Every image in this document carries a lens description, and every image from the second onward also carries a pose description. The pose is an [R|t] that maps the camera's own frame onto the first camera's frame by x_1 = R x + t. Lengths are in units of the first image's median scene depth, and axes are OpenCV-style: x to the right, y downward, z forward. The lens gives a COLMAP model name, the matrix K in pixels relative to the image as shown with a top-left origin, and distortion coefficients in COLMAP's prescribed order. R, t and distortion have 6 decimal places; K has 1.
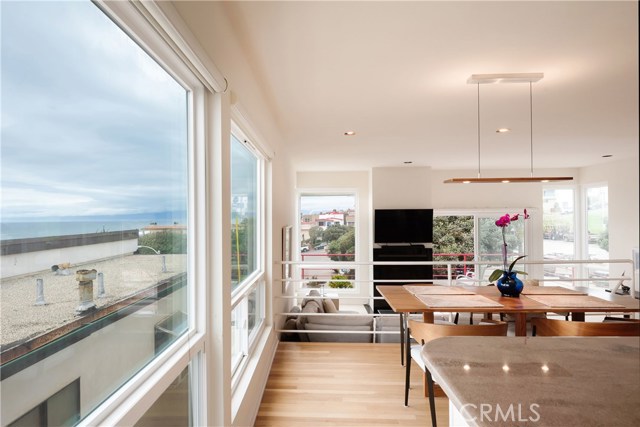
lens RADIAL K [[382.6, 0, 309.8], [0, 382.6, 214.6], [0, 0, 1]] dist [0.004604, -0.002382]
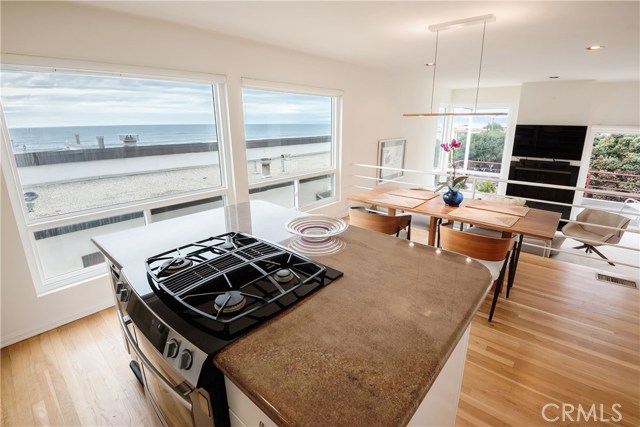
lens RADIAL K [[294.9, 0, 320.0], [0, 294.9, 213.5], [0, 0, 1]] dist [0.002235, -0.022095]
pose [[0.764250, 0.199146, -0.613402, 0.304711], [-0.001342, 0.951619, 0.307278, -0.028717], [0.644918, -0.234014, 0.727542, -0.016396]]
